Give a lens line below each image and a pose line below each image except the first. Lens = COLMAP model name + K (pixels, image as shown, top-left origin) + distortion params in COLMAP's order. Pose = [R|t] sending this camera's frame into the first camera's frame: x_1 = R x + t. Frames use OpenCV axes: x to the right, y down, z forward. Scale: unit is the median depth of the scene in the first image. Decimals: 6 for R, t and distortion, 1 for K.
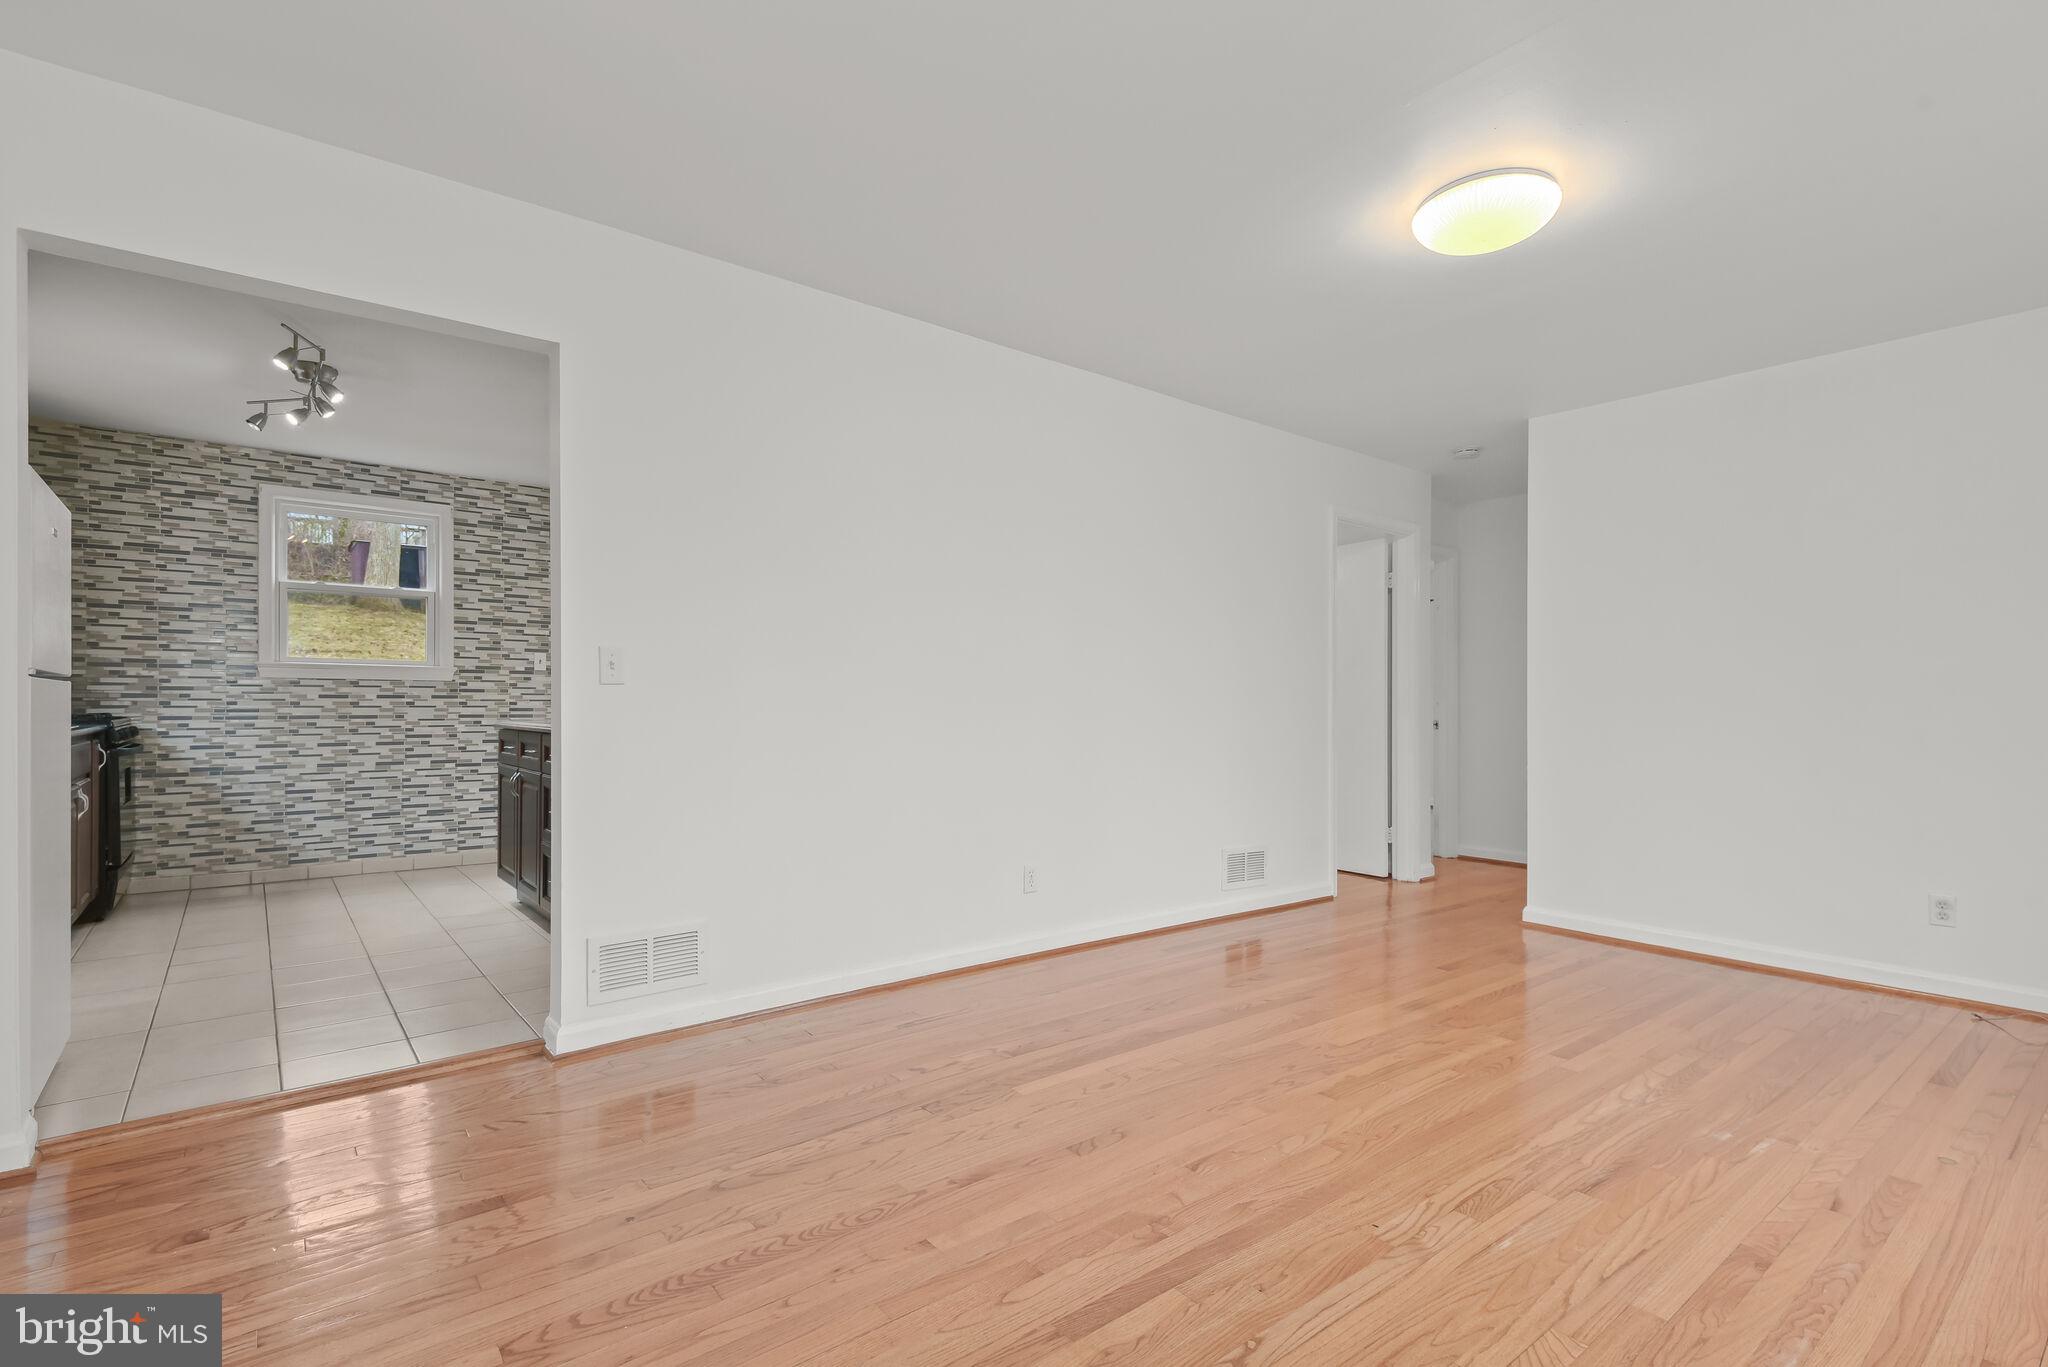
lens RADIAL K [[952.4, 0, 1016.8], [0, 952.4, 700.2], [0, 0, 1]] dist [0.033217, -0.016522]
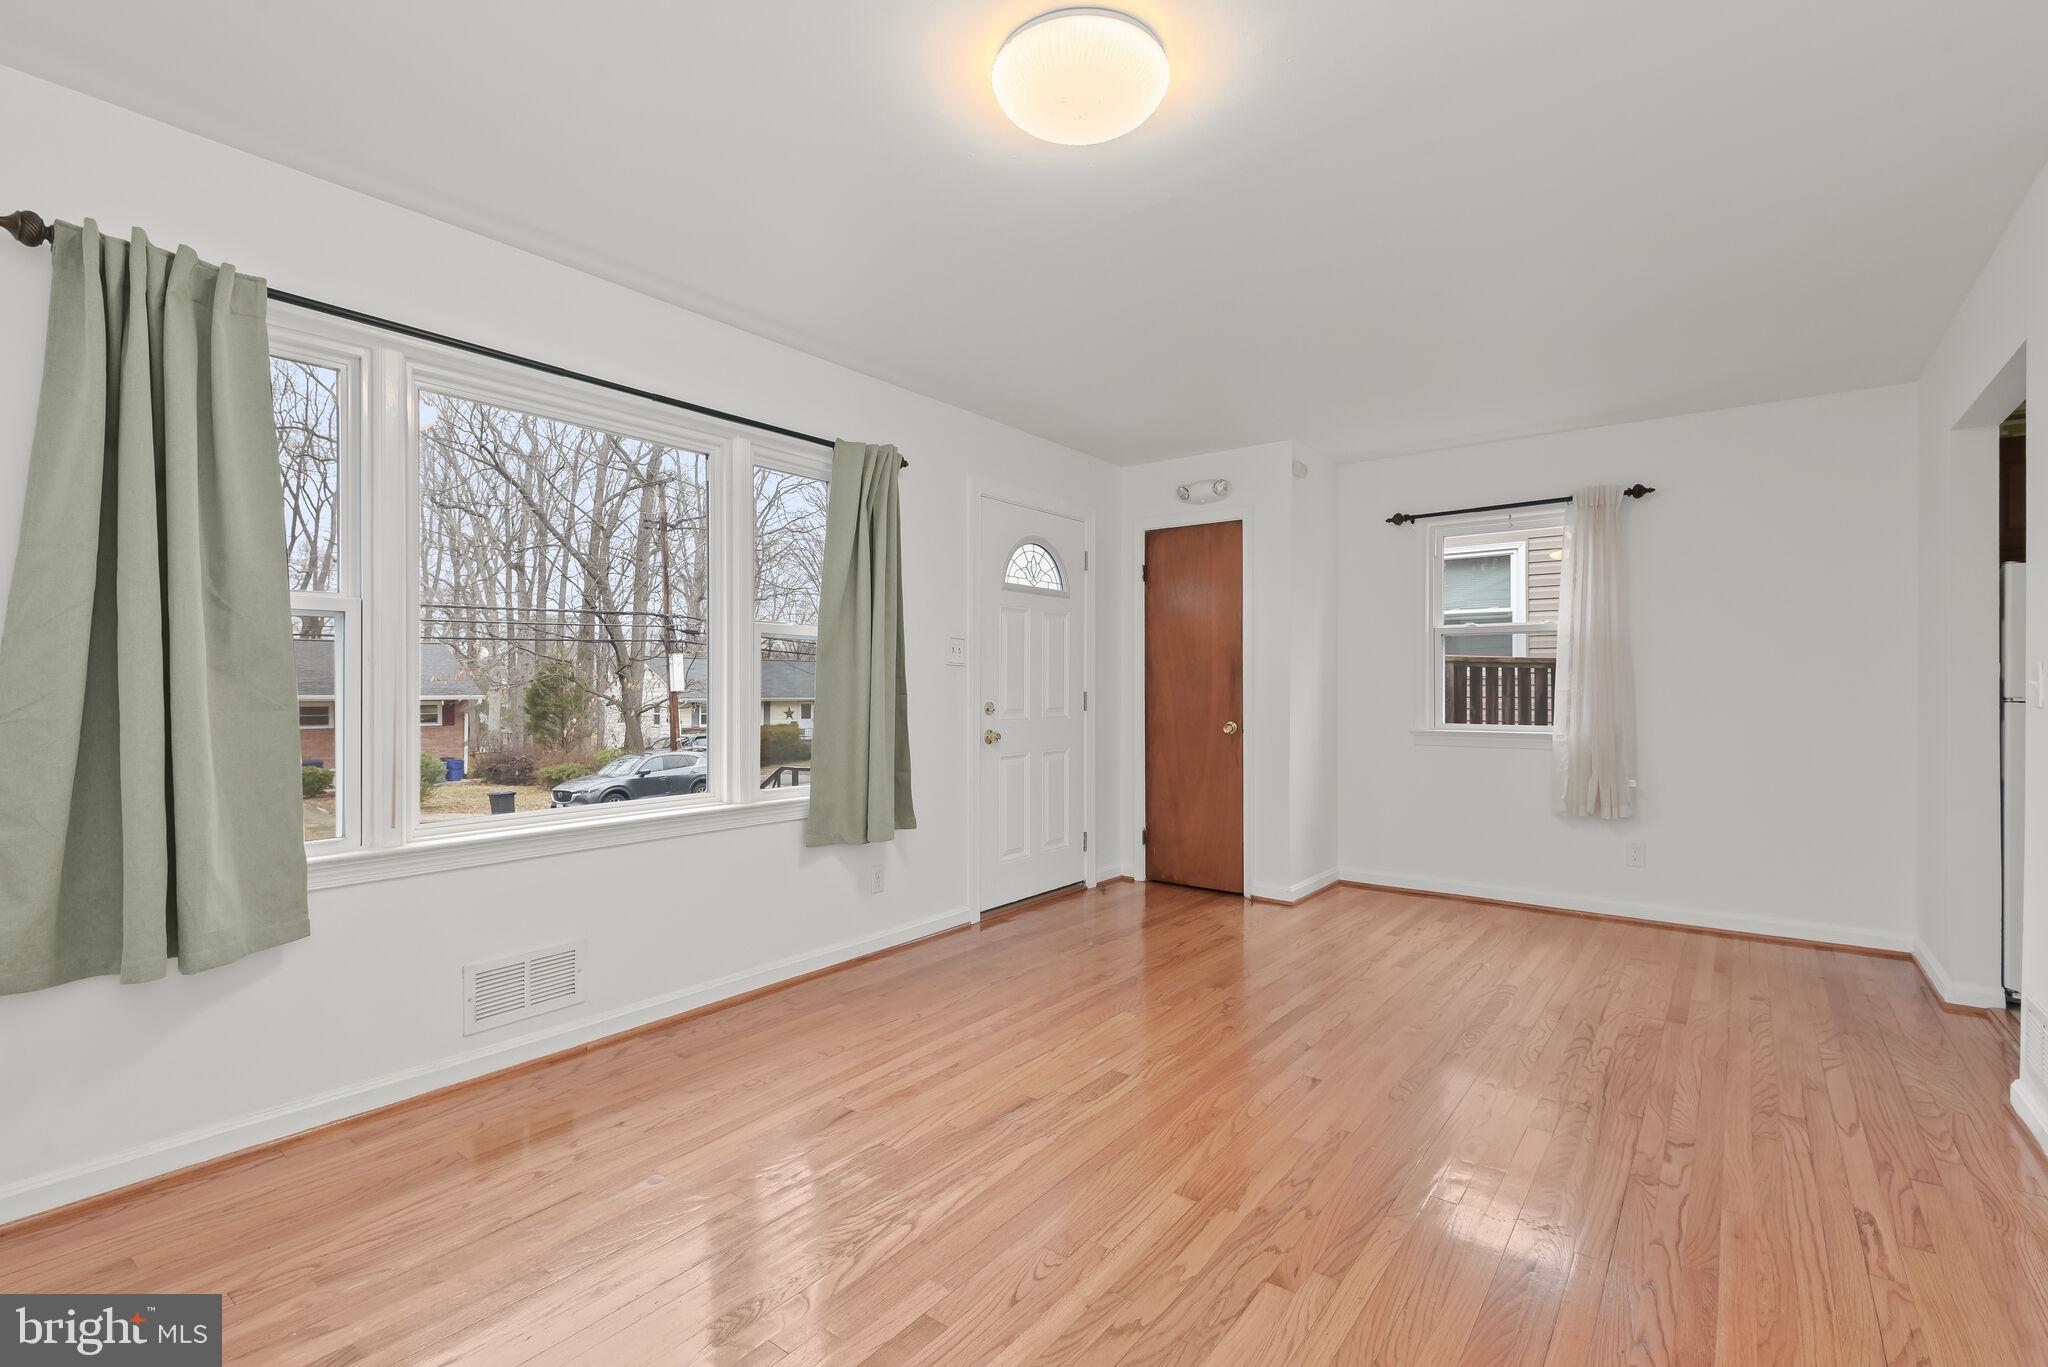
lens RADIAL K [[938.3, 0, 1026.1], [0, 938.3, 681.3], [0, 0, 1]] dist [0.043669, -0.026610]
pose [[-0.966037, -0.012975, -0.258076, 0.693652], [-0.011896, 0.999913, -0.005740, -0.026099], [0.258128, -0.002475, -0.966108, 1.653919]]
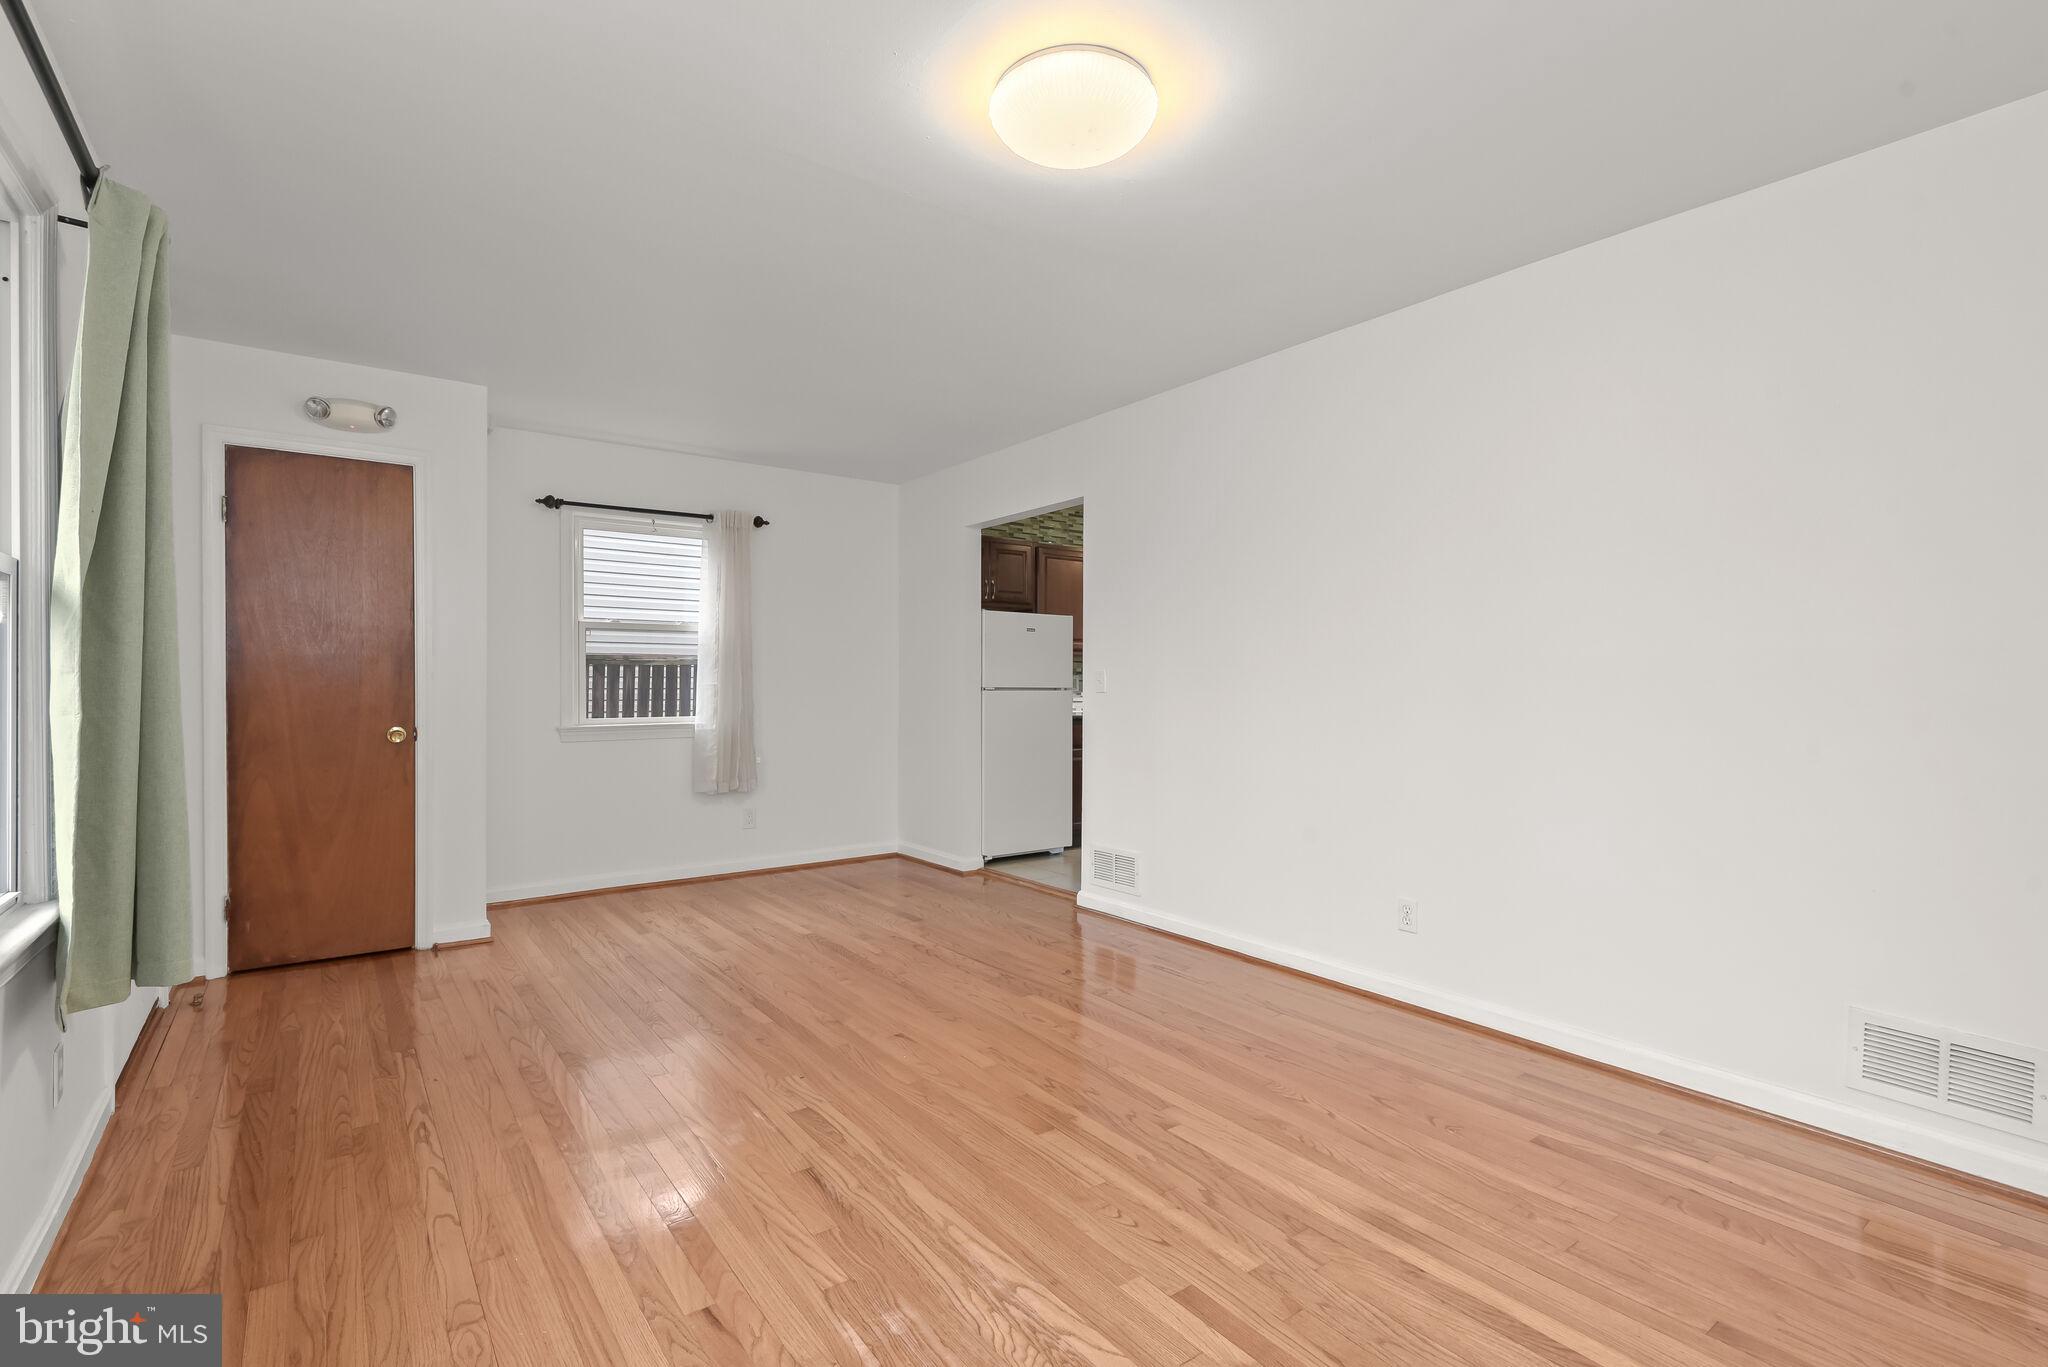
lens RADIAL K [[938.3, 0, 1026.1], [0, 938.3, 681.3], [0, 0, 1]] dist [0.043669, -0.026610]
pose [[-0.025970, -0.010823, -0.999604, 1.234944], [-0.003493, 0.999936, -0.010736, -0.019000], [0.999657, 0.003213, -0.026006, 0.952446]]
